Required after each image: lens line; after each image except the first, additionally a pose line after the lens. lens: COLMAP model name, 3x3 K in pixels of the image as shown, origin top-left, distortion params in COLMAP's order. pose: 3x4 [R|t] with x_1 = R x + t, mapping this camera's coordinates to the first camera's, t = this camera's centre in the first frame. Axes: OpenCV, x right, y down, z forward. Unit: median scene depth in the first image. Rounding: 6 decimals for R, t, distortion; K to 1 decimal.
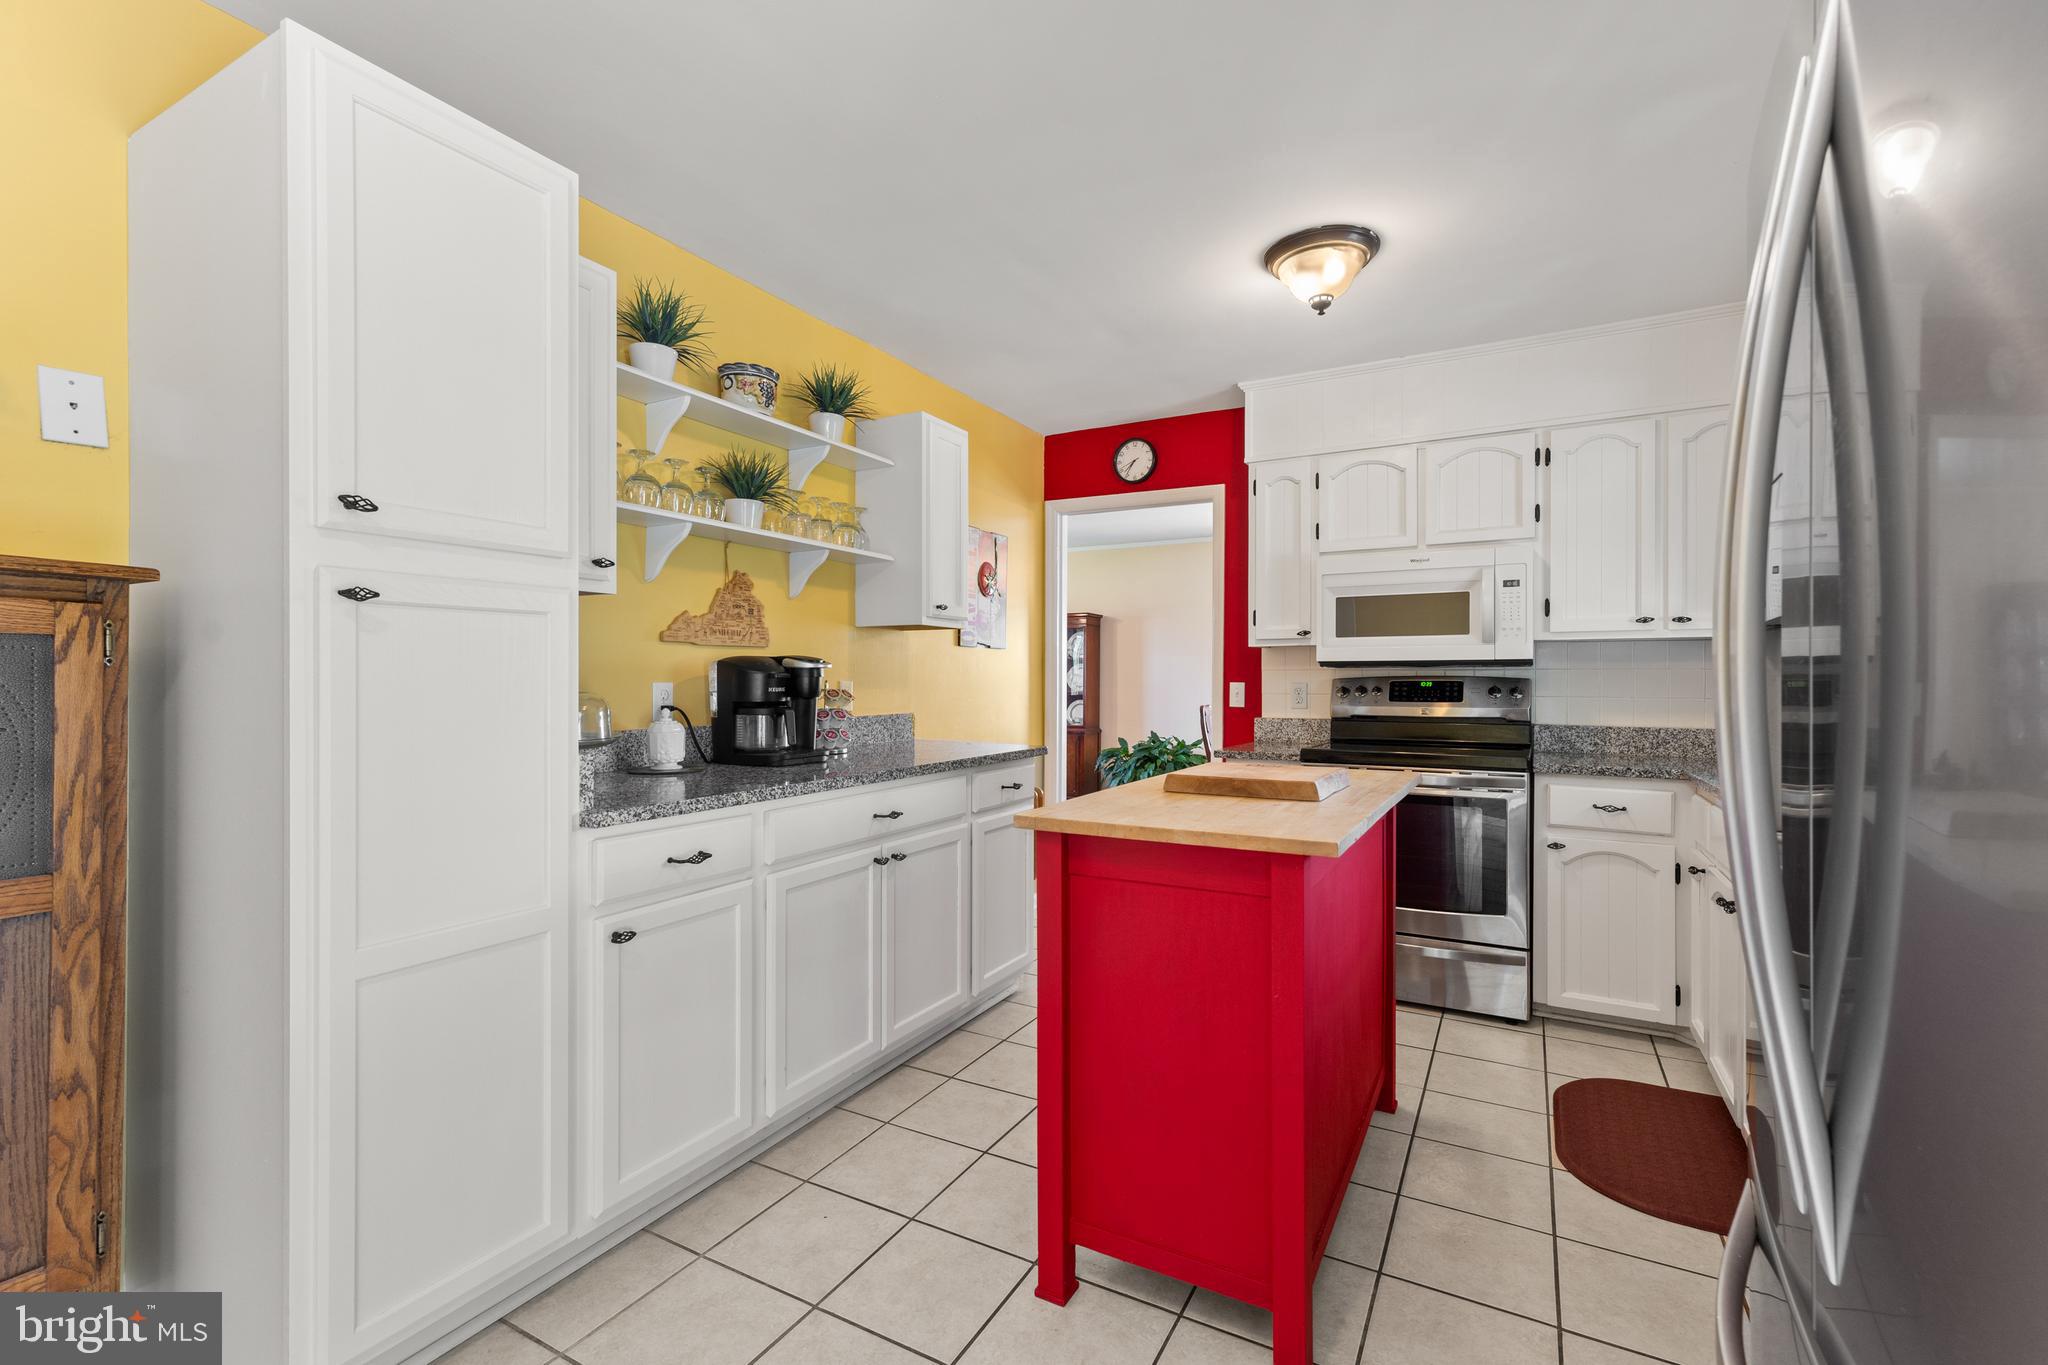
lens RADIAL K [[895.4, 0, 1024.0], [0, 895.4, 682.9], [0, 0, 1]] dist [0.001253, 0.000070]
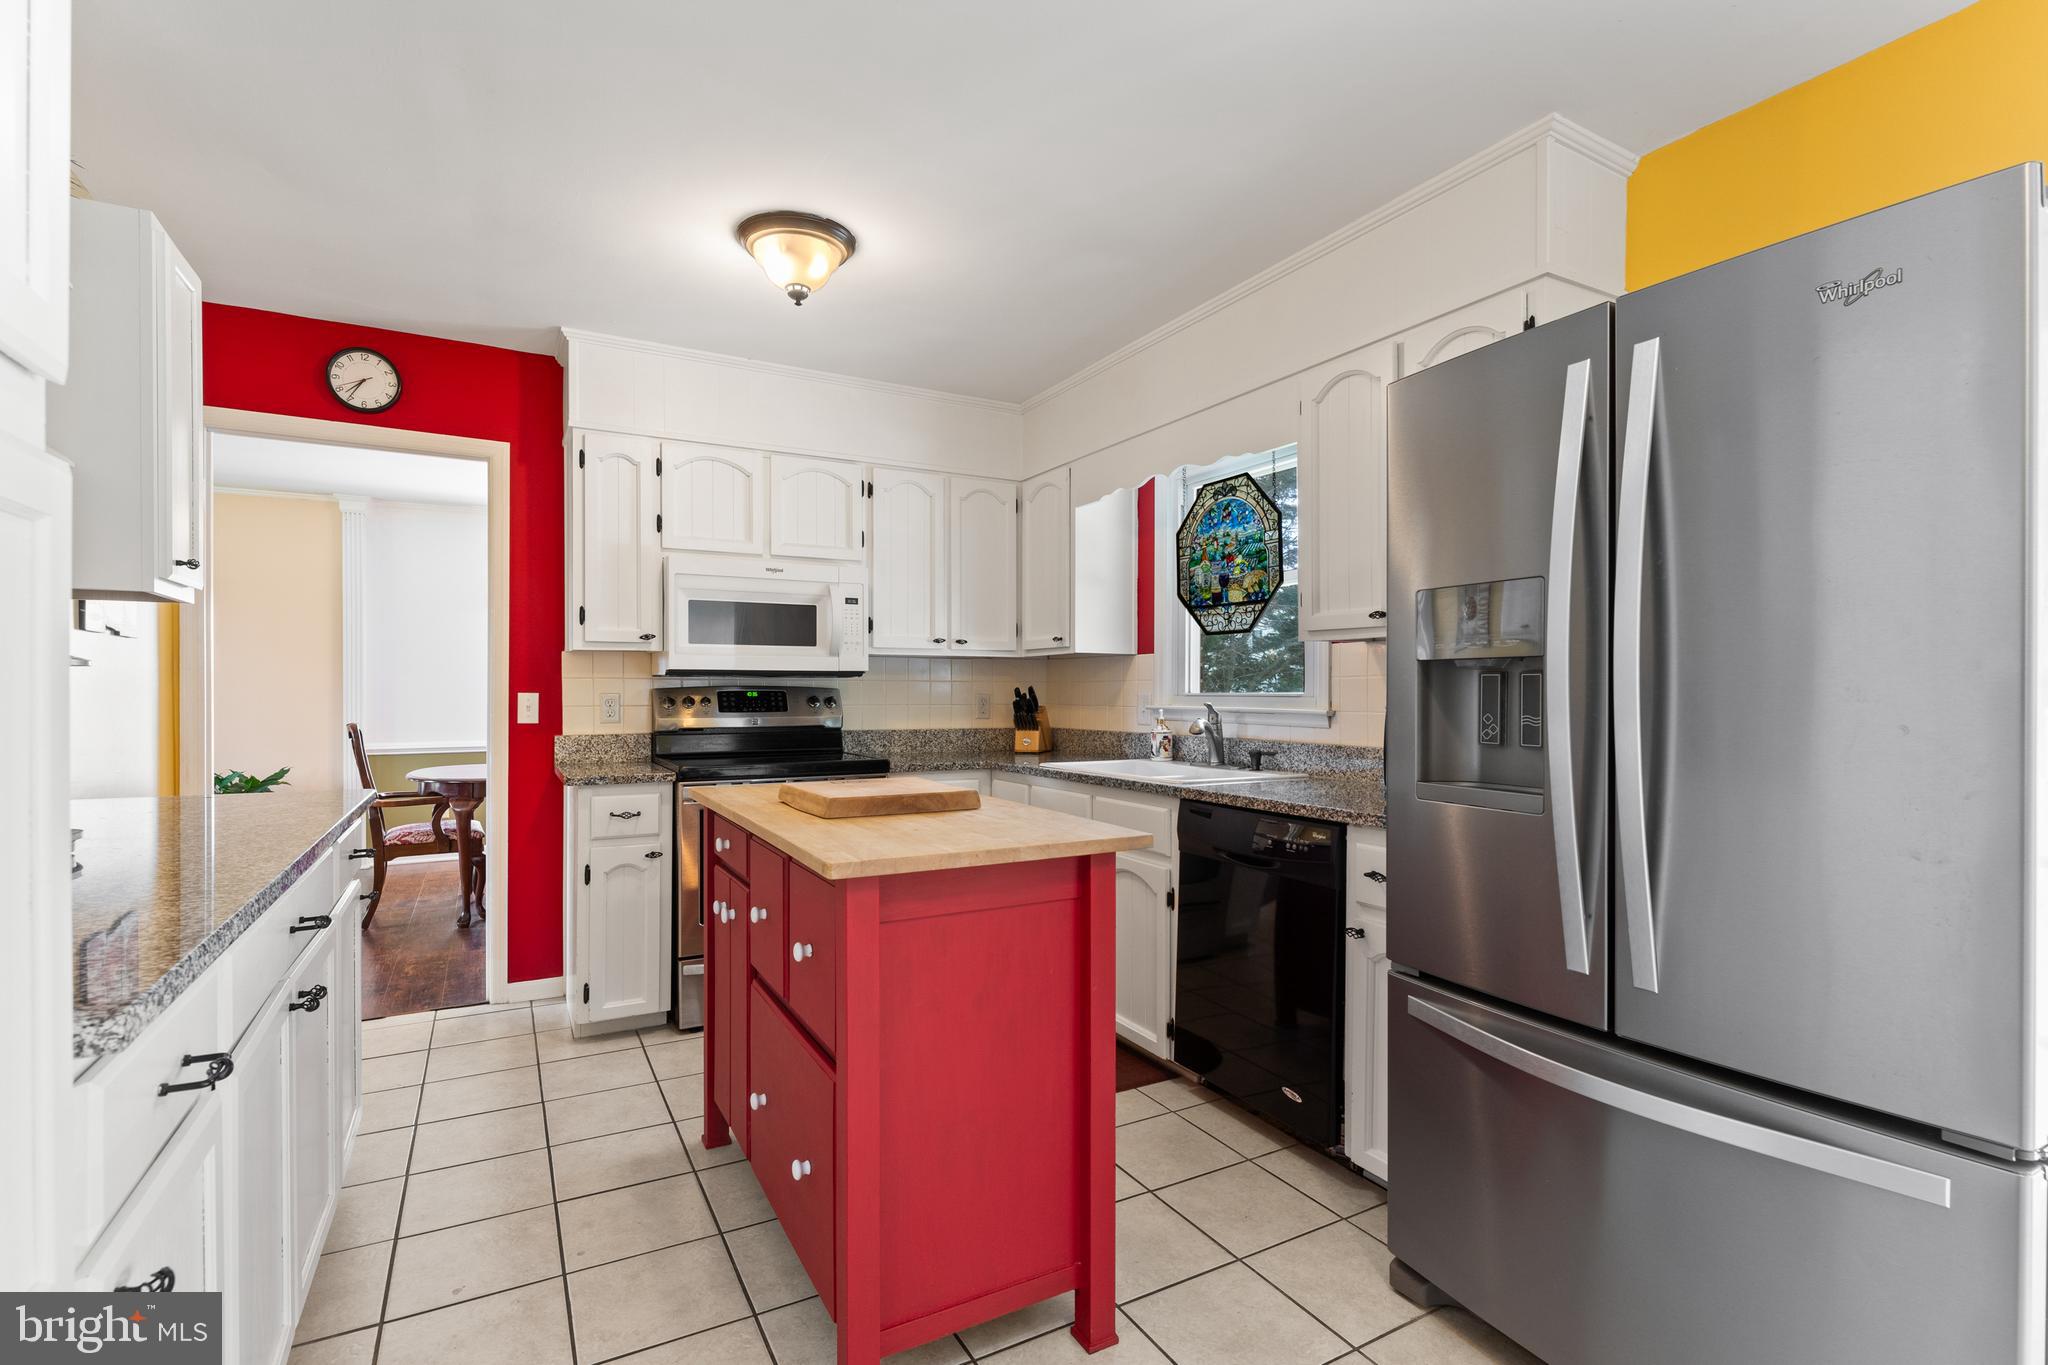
lens RADIAL K [[949.5, 0, 1023.4], [0, 949.5, 695.2], [0, 0, 1]] dist [0.000586, -0.000077]
pose [[0.524513, -0.004841, 0.851389, -0.293644], [0.002356, 0.999988, 0.004234, -0.001266], [-0.851399, -0.000215, 0.524518, 0.196712]]
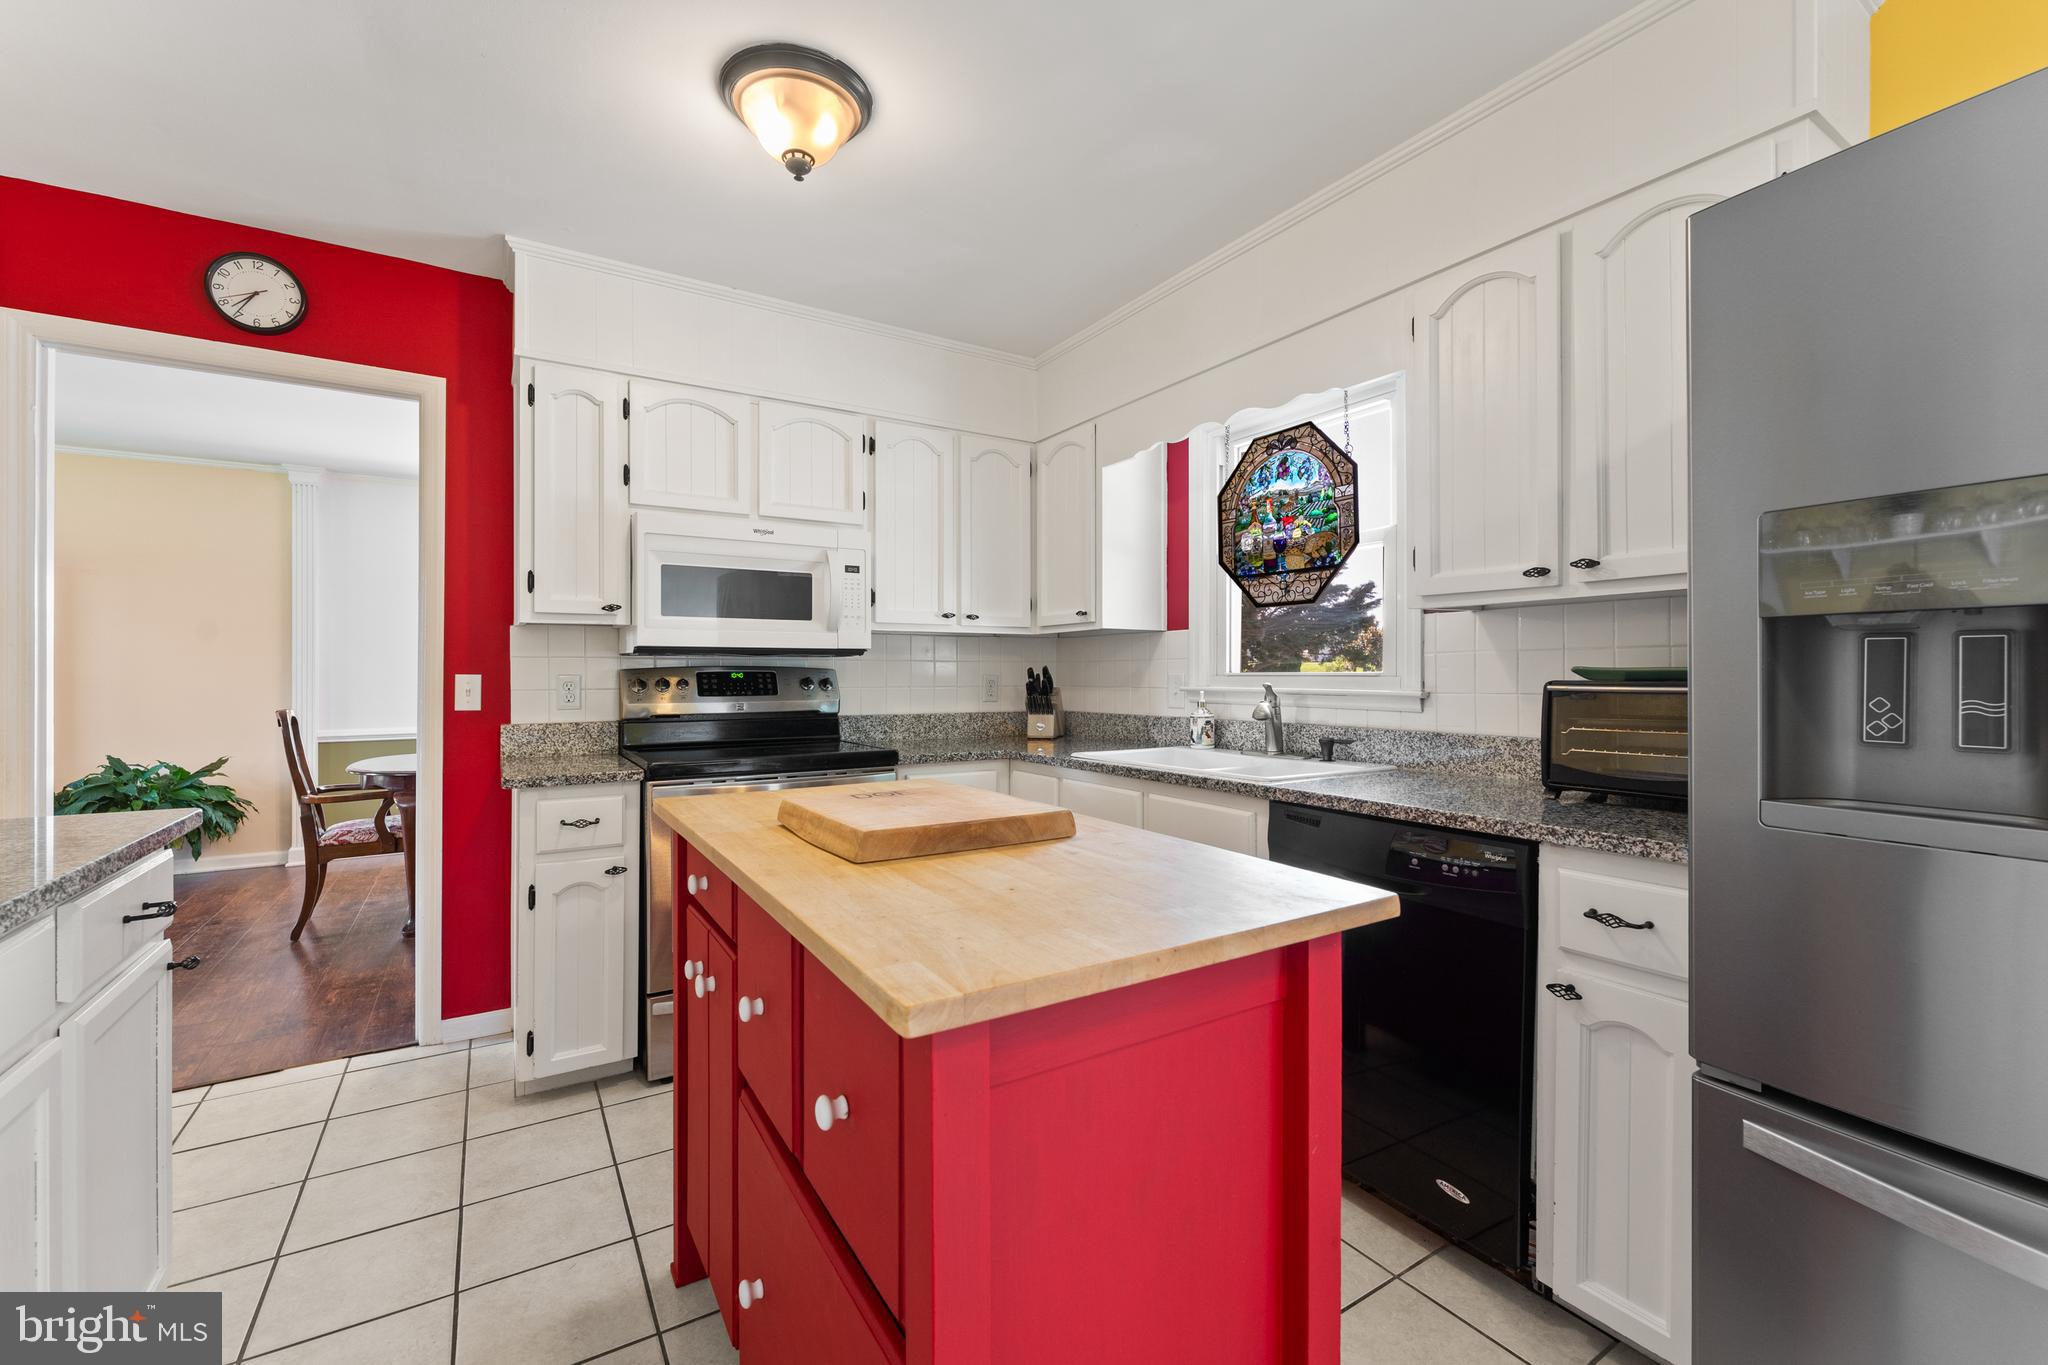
lens RADIAL K [[848.6, 0, 1029.5], [0, 848.6, 669.9], [0, 0, 1]] dist [-0.002060, -0.000134]
pose [[0.475852, 0.002109, 0.879523, -0.144907], [0.005008, 0.999974, -0.005107, 0.001640], [-0.879511, 0.006835, 0.475829, 0.362786]]
